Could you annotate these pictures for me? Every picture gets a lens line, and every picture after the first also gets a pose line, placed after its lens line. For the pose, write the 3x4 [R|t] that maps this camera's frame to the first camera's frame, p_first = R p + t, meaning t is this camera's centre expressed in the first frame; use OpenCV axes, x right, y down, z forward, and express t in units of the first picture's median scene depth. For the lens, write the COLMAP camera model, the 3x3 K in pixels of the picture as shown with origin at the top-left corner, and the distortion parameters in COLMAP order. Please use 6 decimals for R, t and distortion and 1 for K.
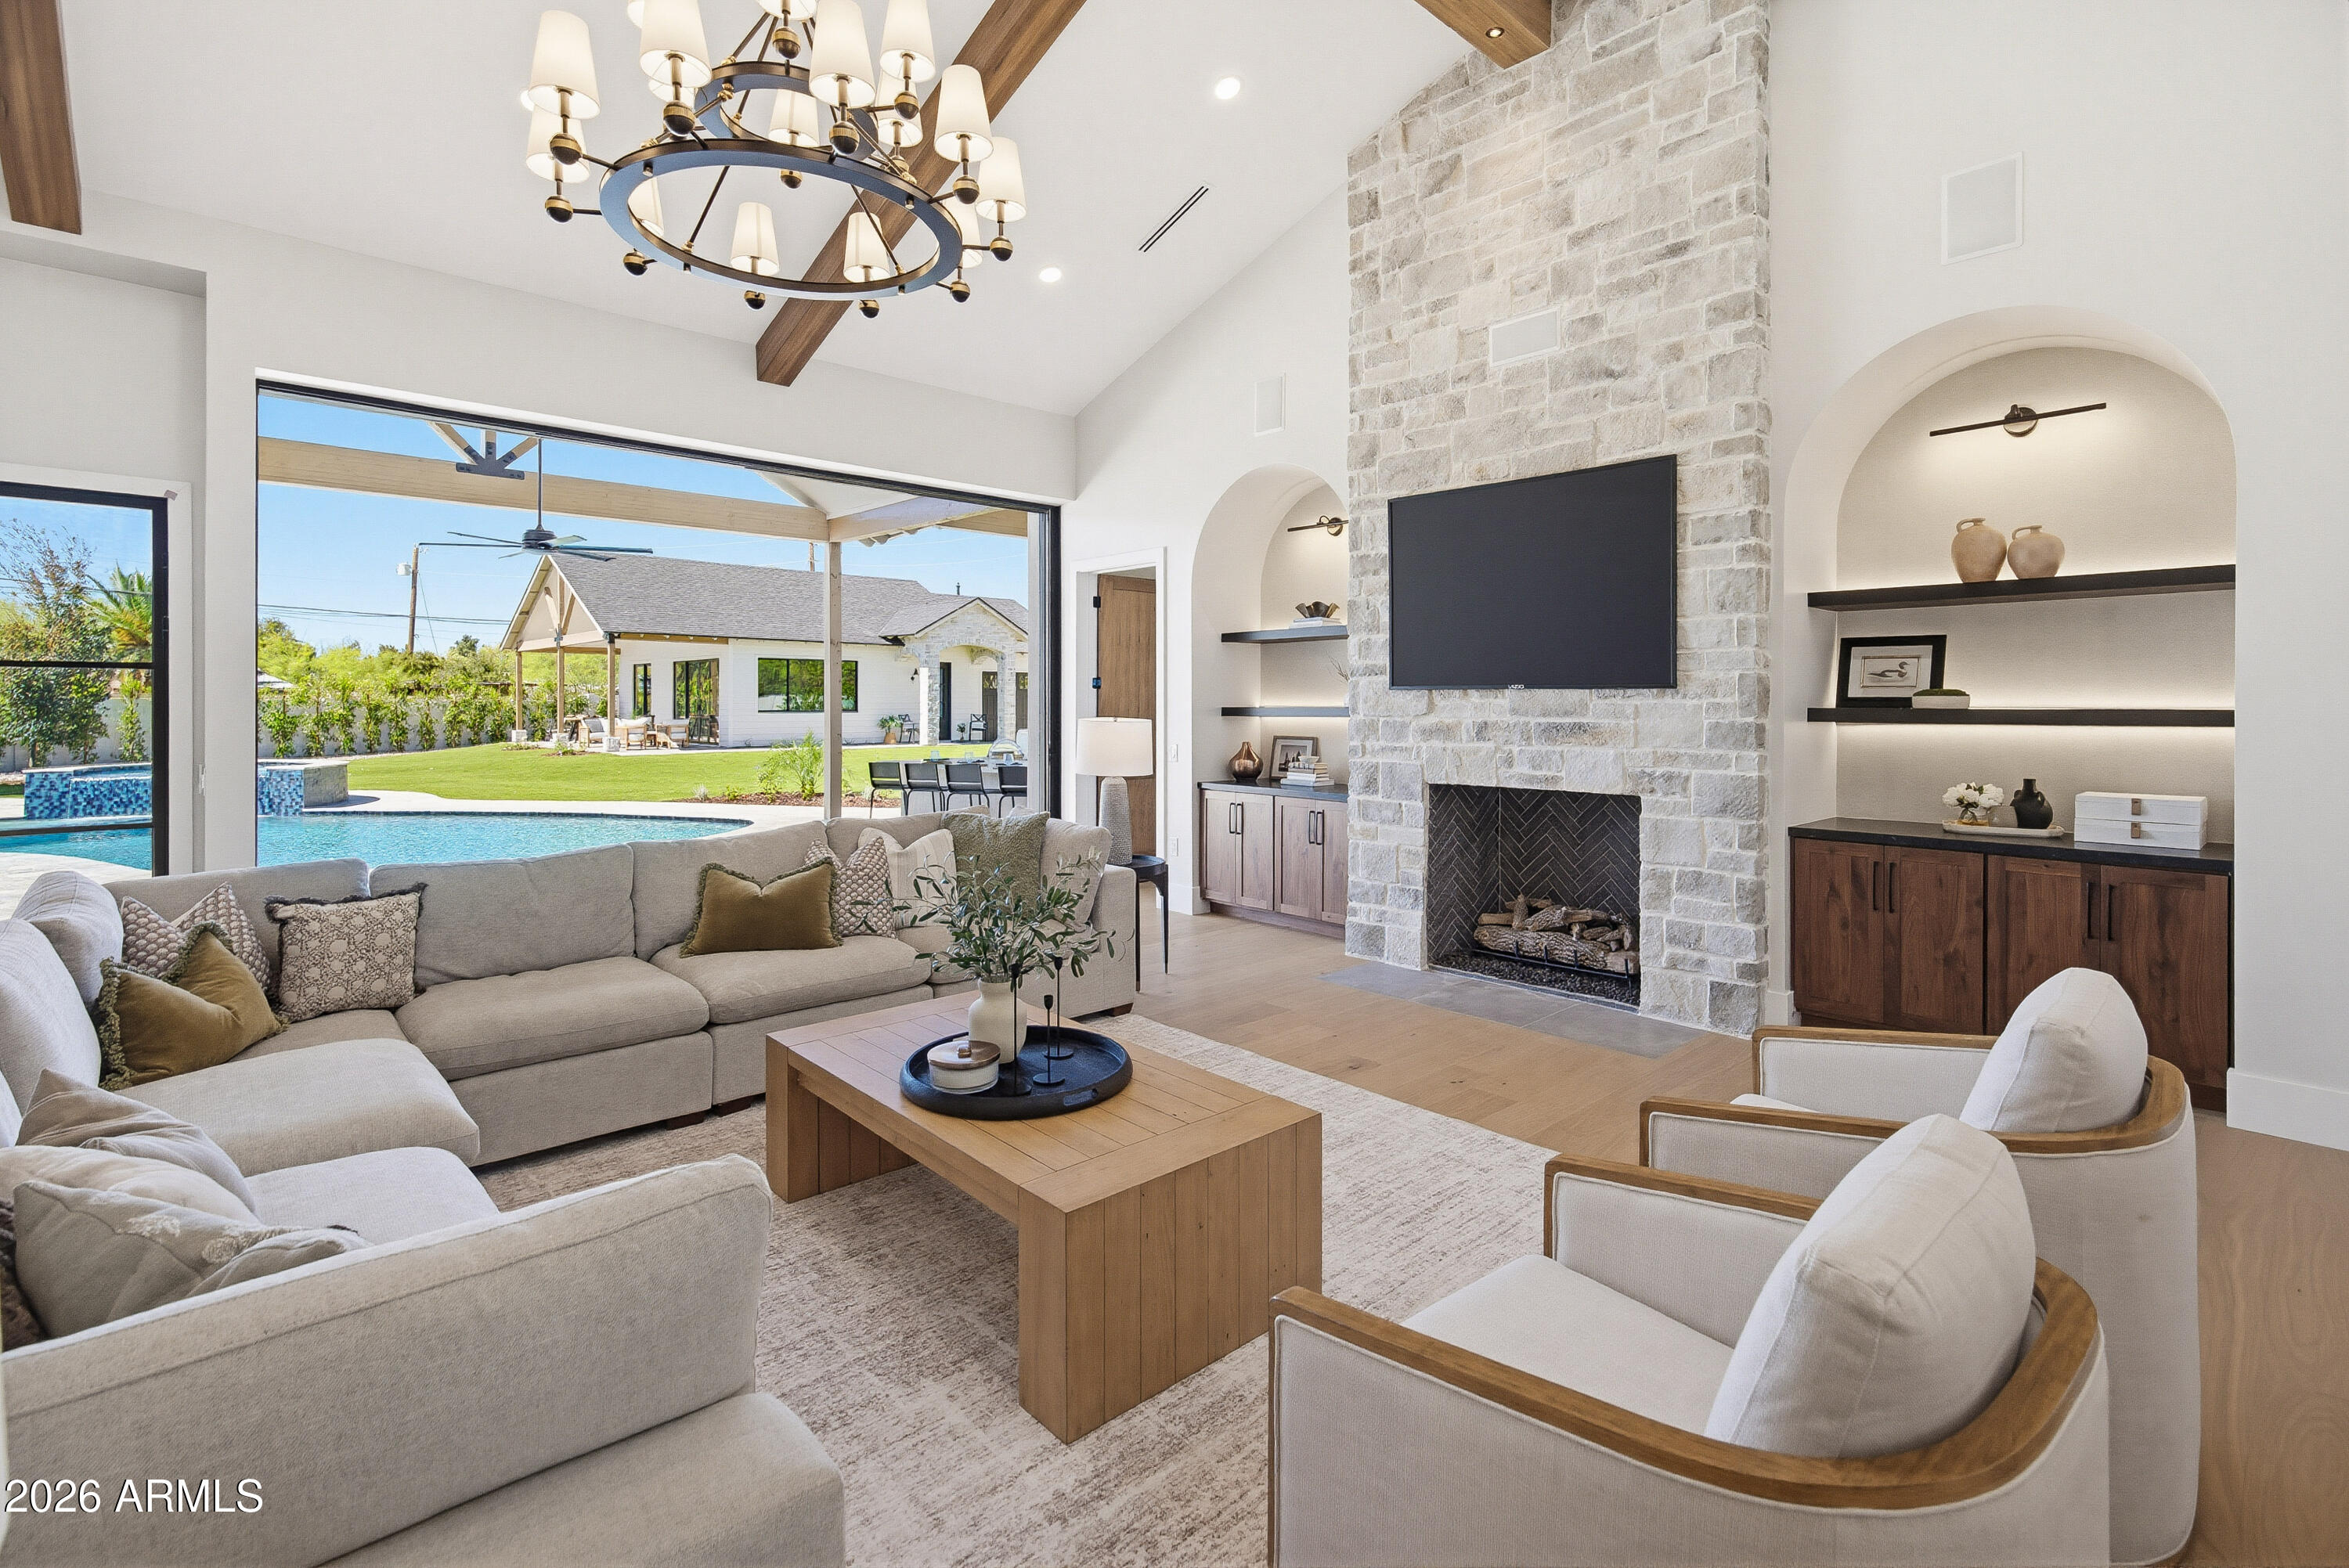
lens RADIAL K [[1075.9, 0, 1172.3], [0, 1075.9, 699.6], [0, 0, 1]] dist [0.000700, 0.000011]
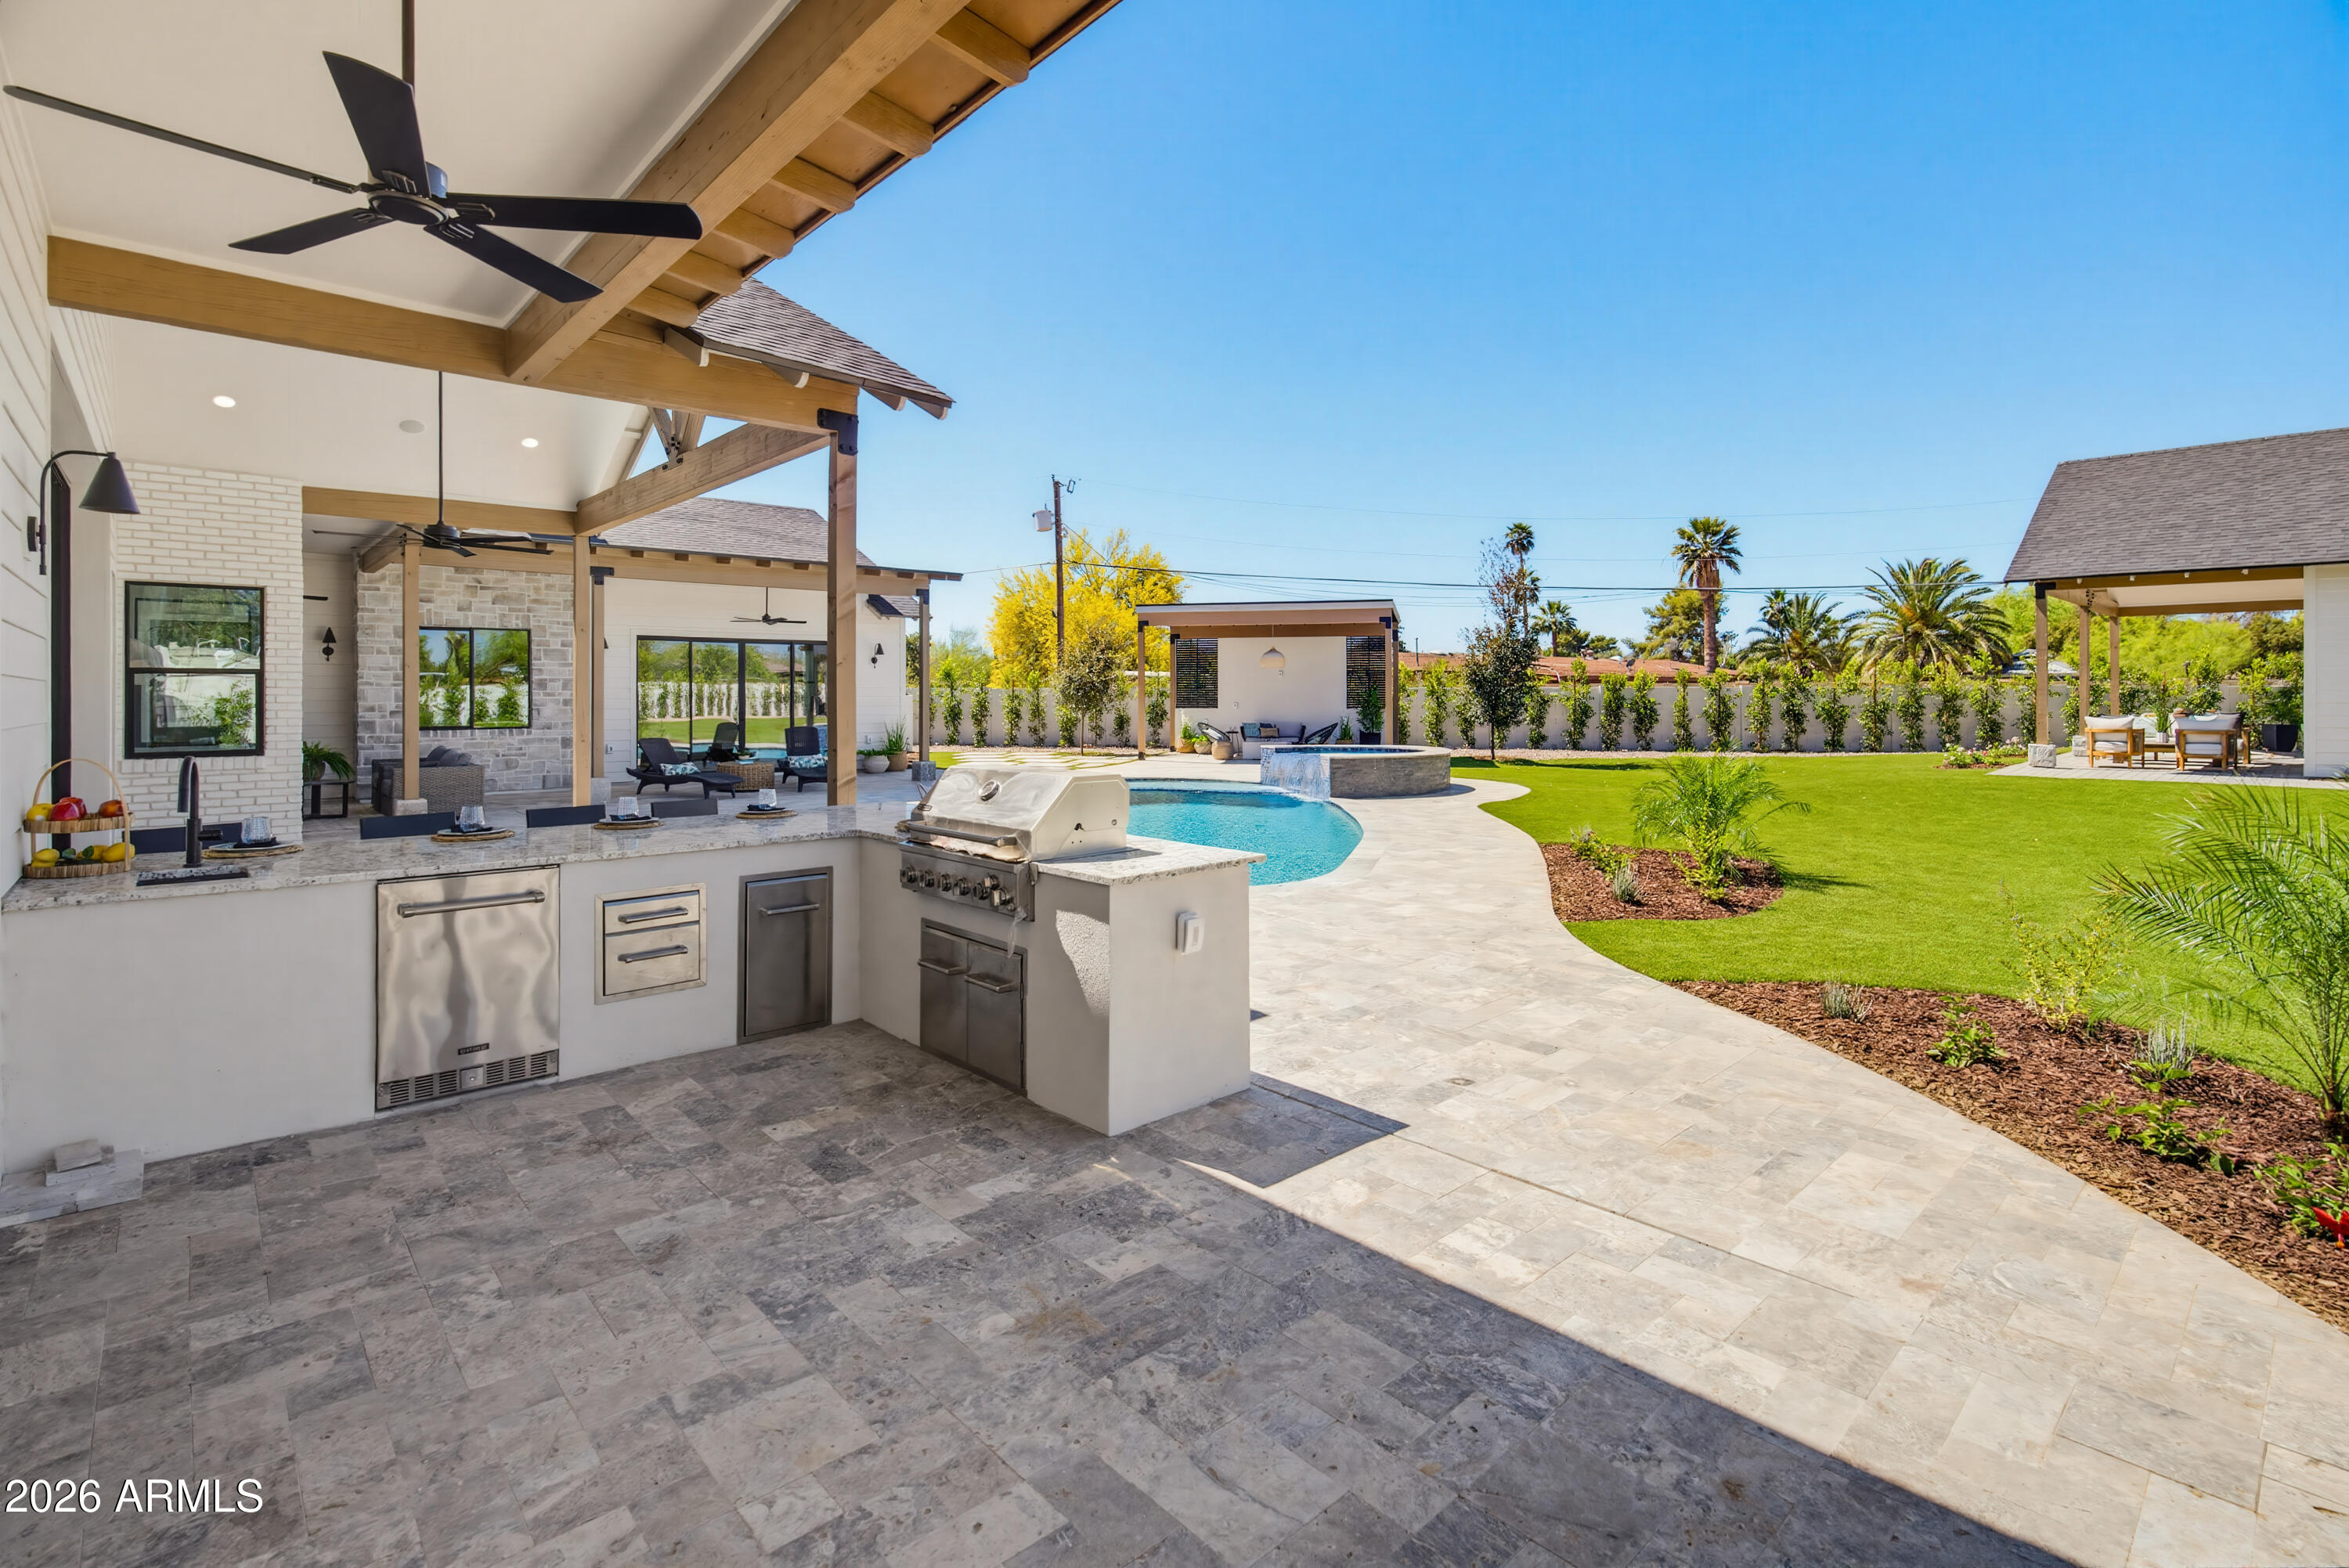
lens RADIAL K [[1082.8, 0, 1165.8], [0, 1082.8, 692.1], [0, 0, 1]] dist [0.000041, 0.000968]
pose [[-0.009176, -0.001071, -0.999957, 0.110674], [0.005842, 0.999982, -0.001125, 0.001358], [0.999941, -0.005852, -0.009170, 0.435398]]
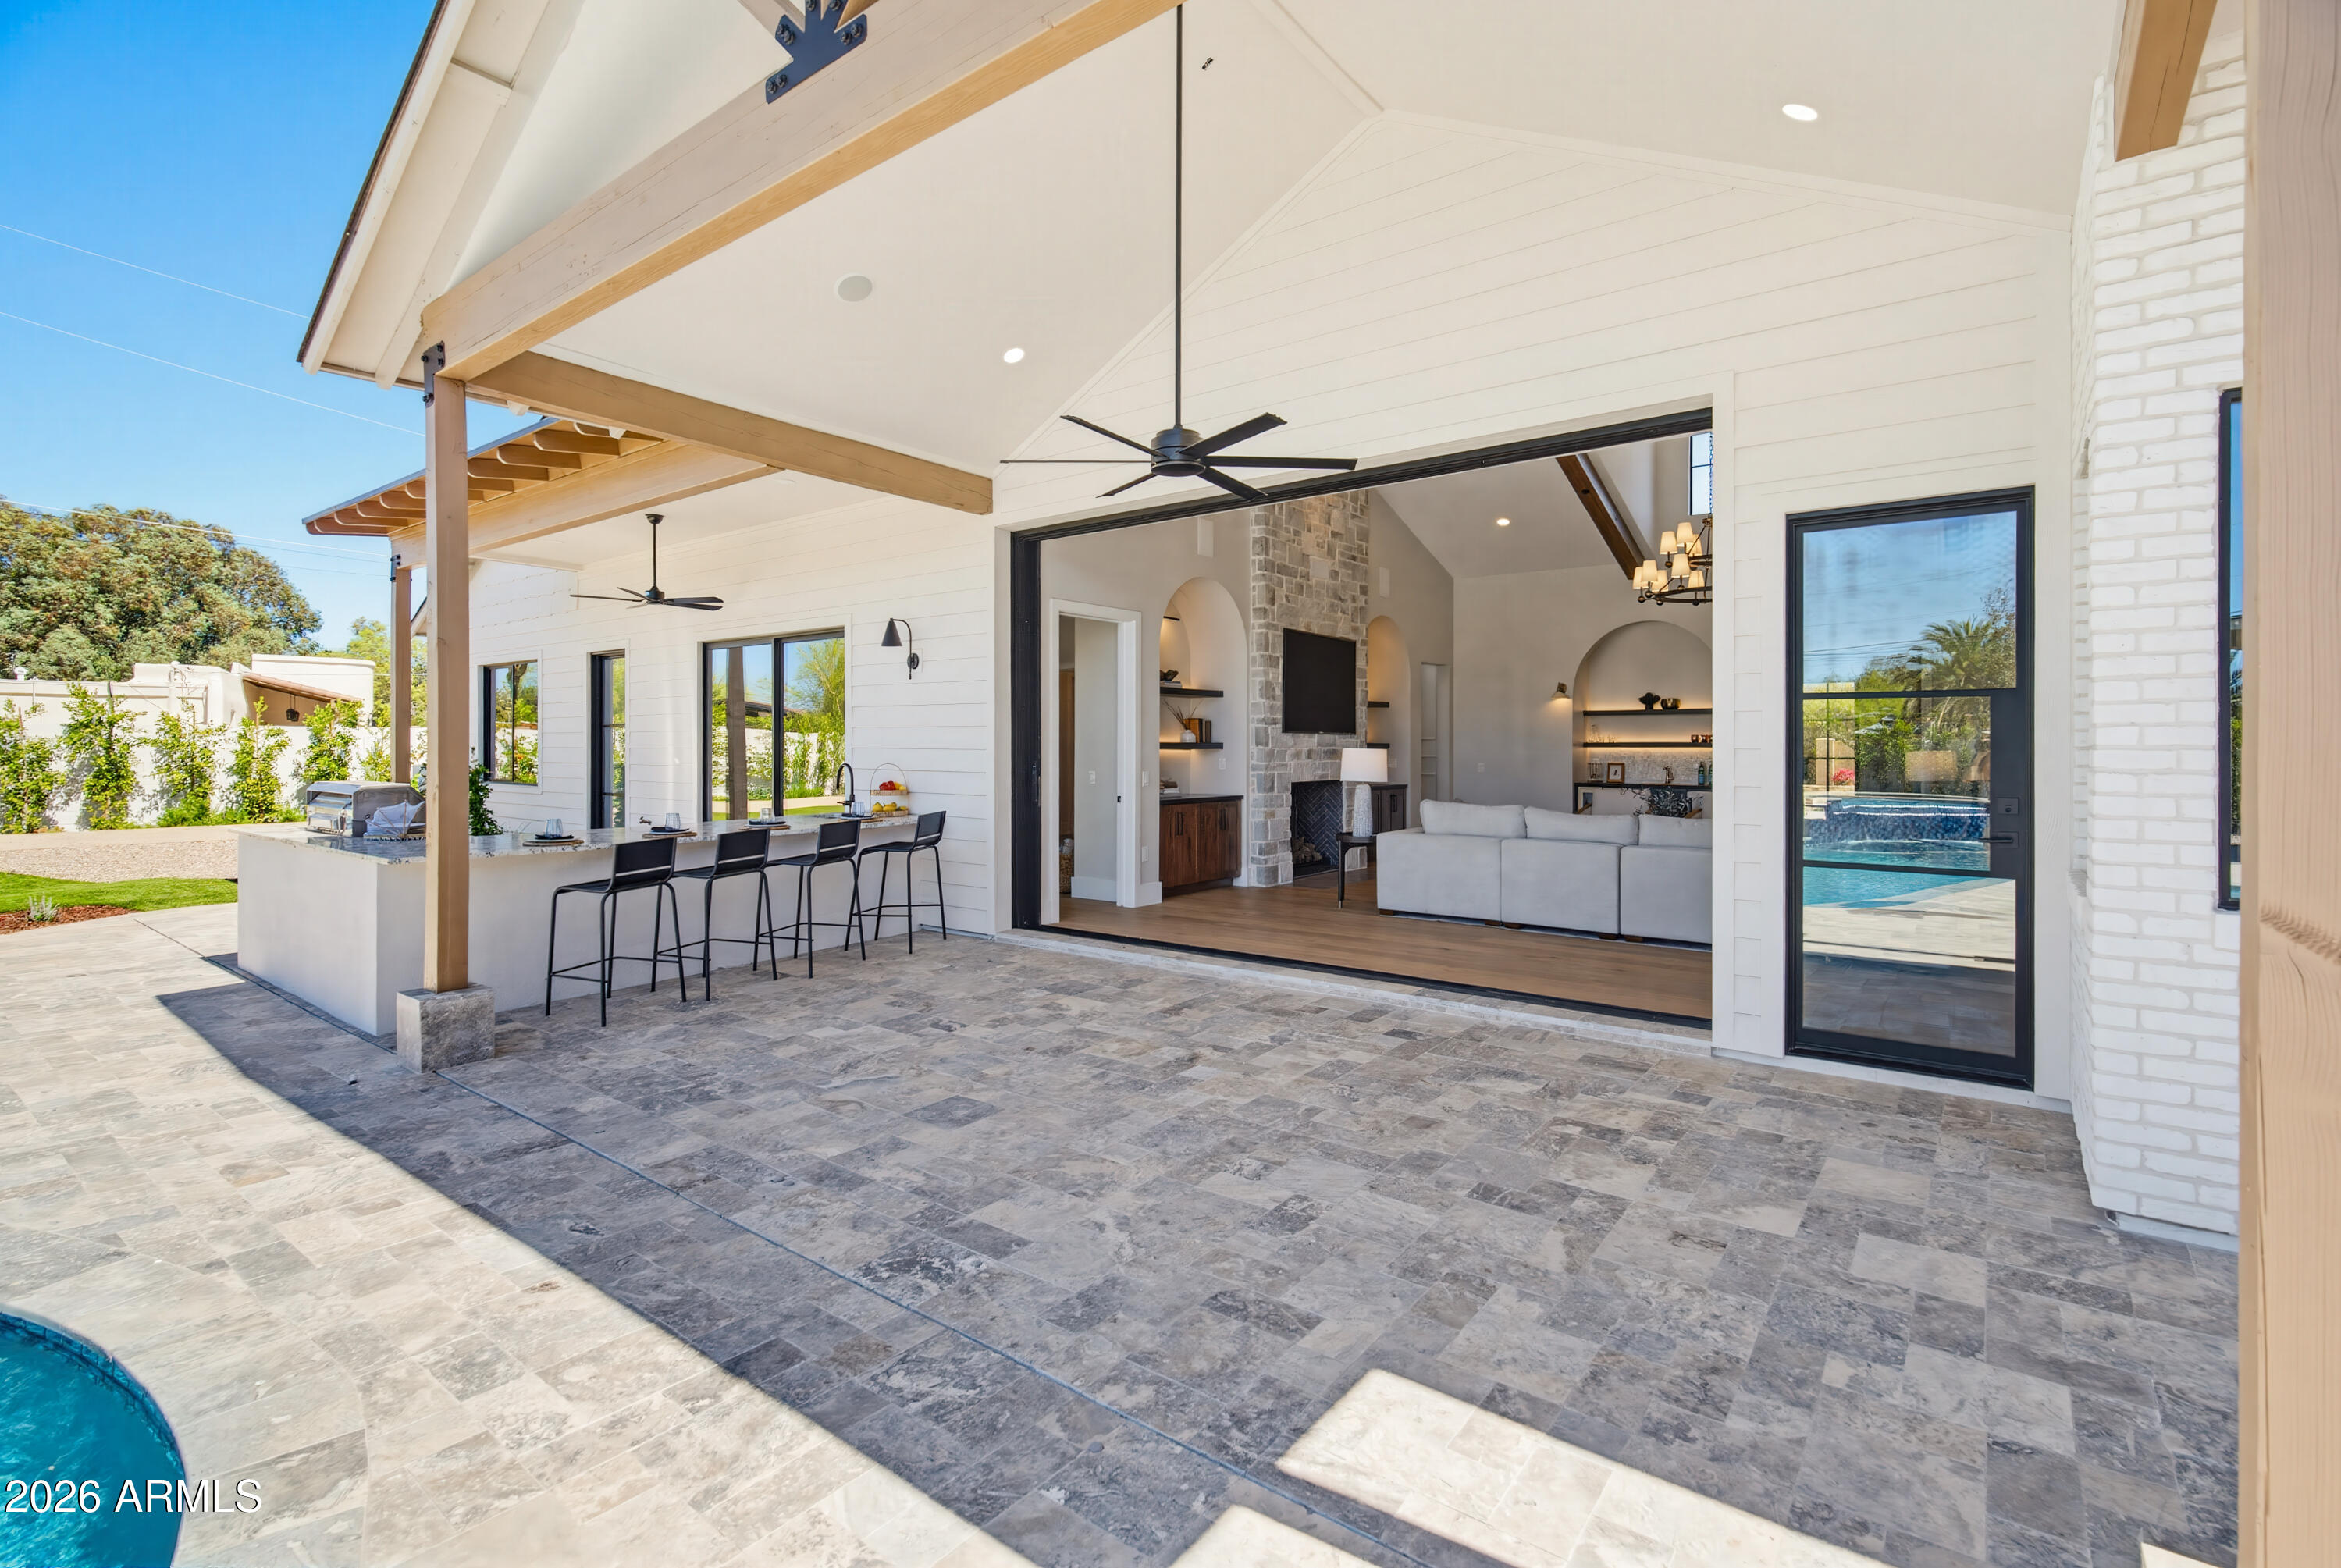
lens RADIAL K [[1080.9, 0, 1171.7], [0, 1080.9, 747.0], [0, 0, 1]] dist [0.000540, -0.000003]
pose [[-0.164801, -0.001229, 0.986326, -0.304931], [-0.004832, 0.999988, 0.000438, 0.002745], [-0.986315, -0.004693, -0.164805, 0.289137]]
